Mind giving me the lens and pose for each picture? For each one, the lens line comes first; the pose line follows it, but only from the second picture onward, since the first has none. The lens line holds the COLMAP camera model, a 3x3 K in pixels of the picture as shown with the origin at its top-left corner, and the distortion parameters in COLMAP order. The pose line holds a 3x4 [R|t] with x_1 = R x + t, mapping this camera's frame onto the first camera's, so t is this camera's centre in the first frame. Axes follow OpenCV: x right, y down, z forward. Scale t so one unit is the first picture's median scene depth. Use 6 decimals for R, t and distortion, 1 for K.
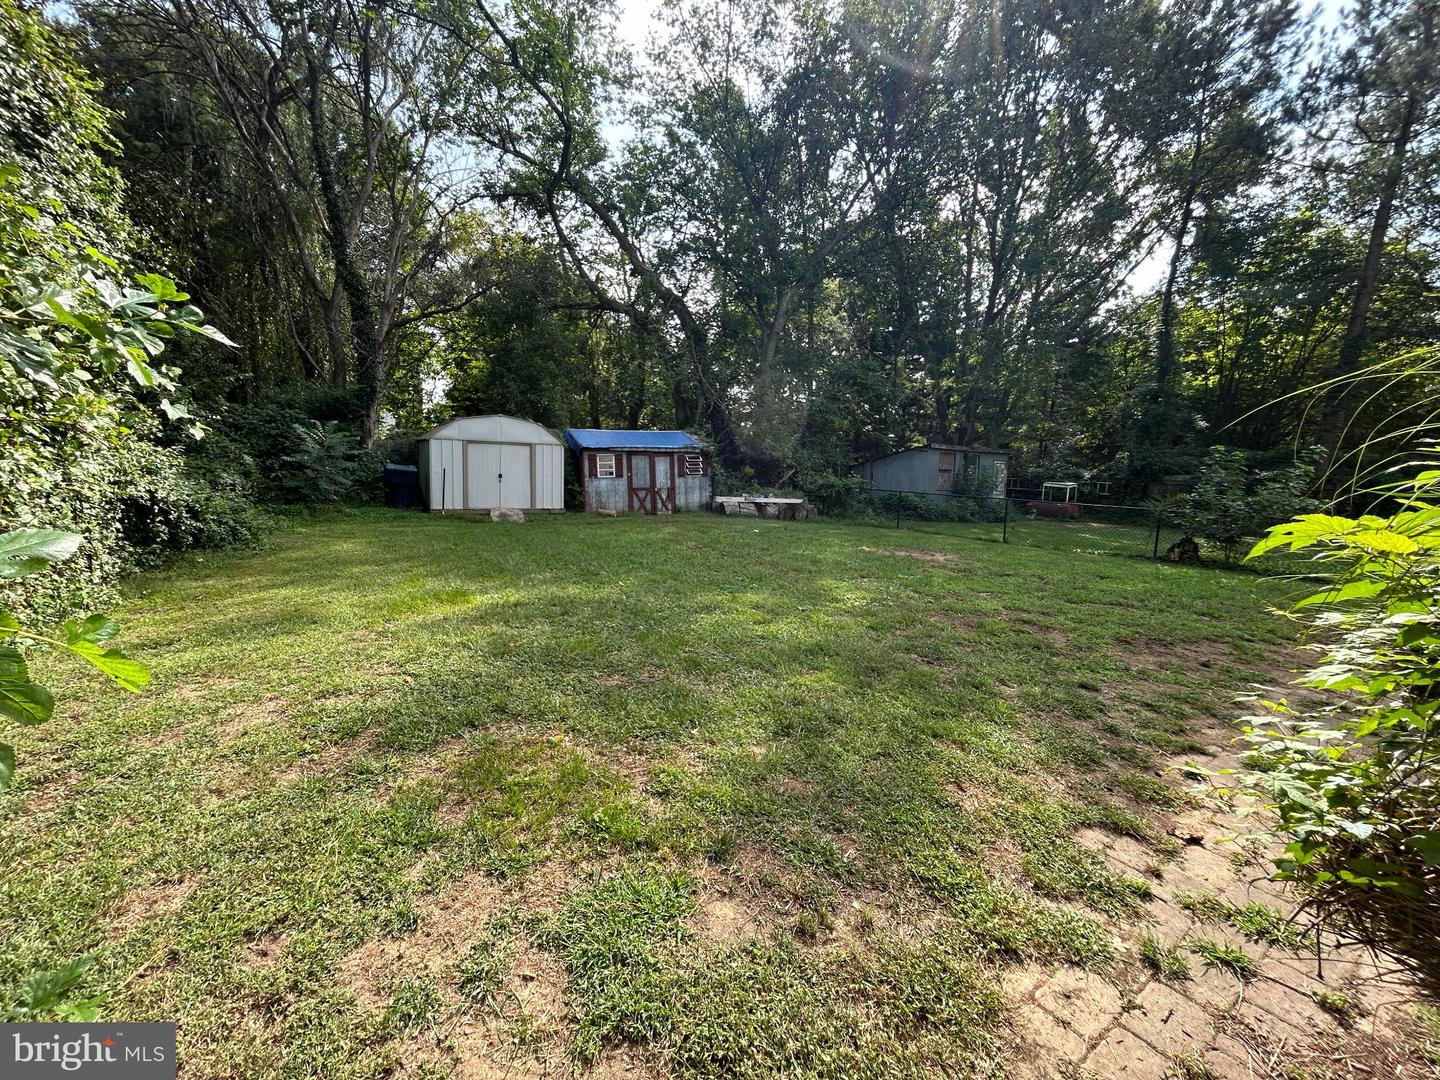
lens RADIAL K [[576.3, 0, 718.1], [0, 576.3, 536.7], [0, 0, 1]] dist [-0.004308, -0.000441]
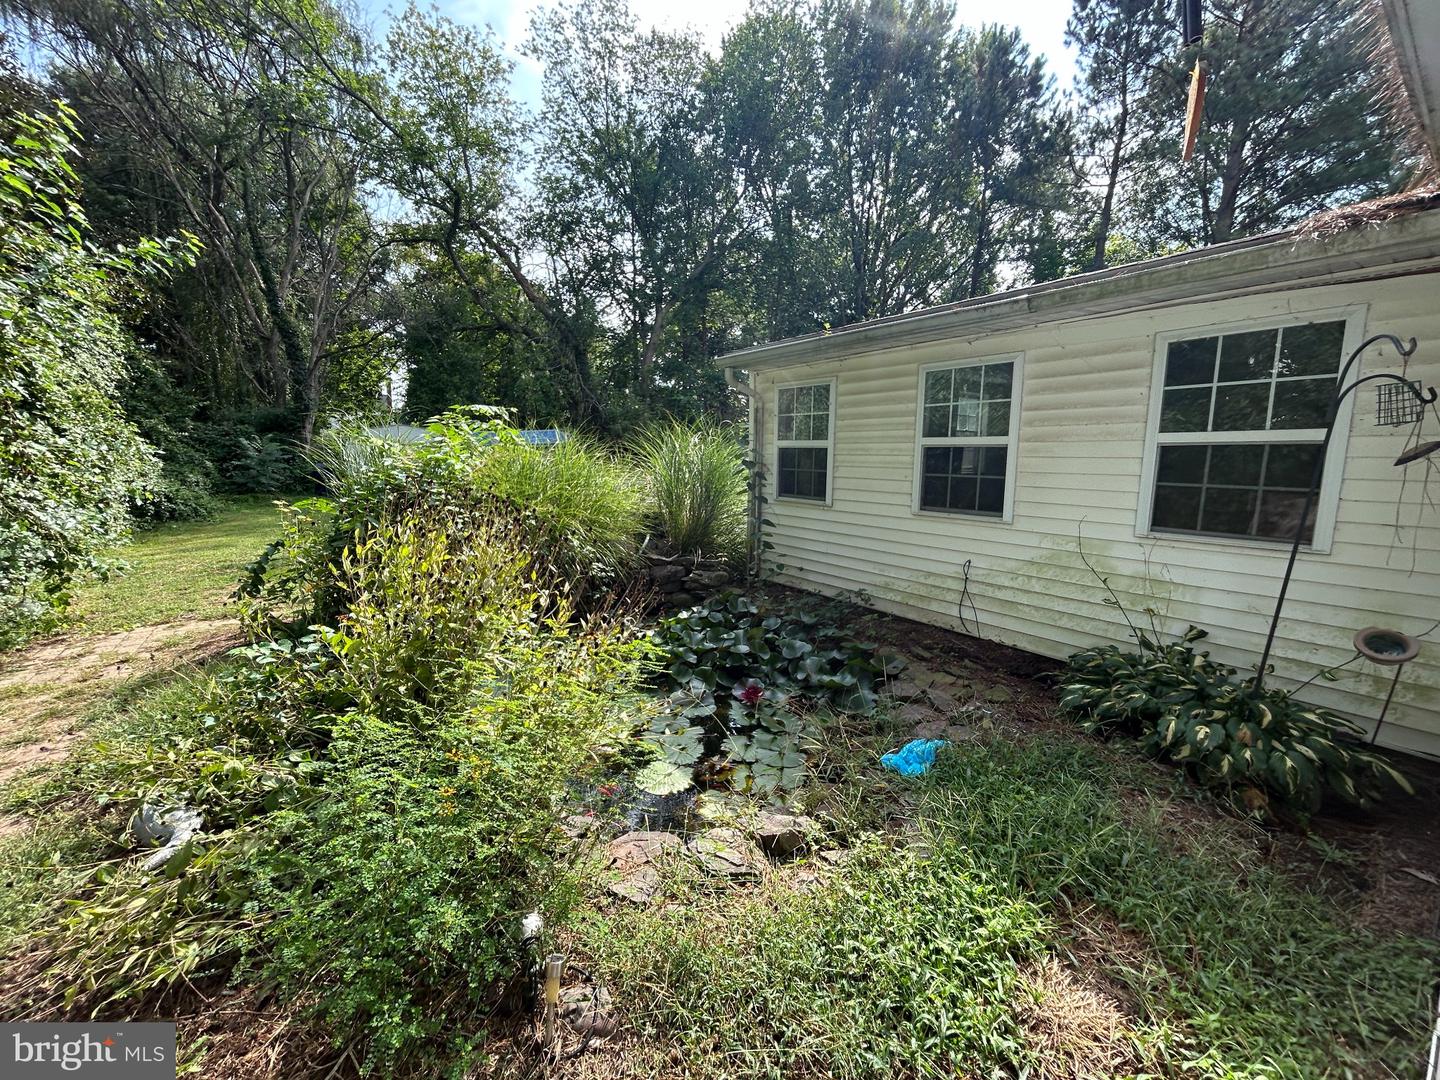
lens RADIAL K [[576.3, 0, 718.0], [0, 576.3, 539.5], [0, 0, 1]] dist [-0.004308, -0.000441]
pose [[0.999516, -0.029419, 0.010101, 0.383518], [0.029105, 0.999127, 0.029955, 0.042155], [-0.010974, -0.029647, 0.999500, -0.399519]]
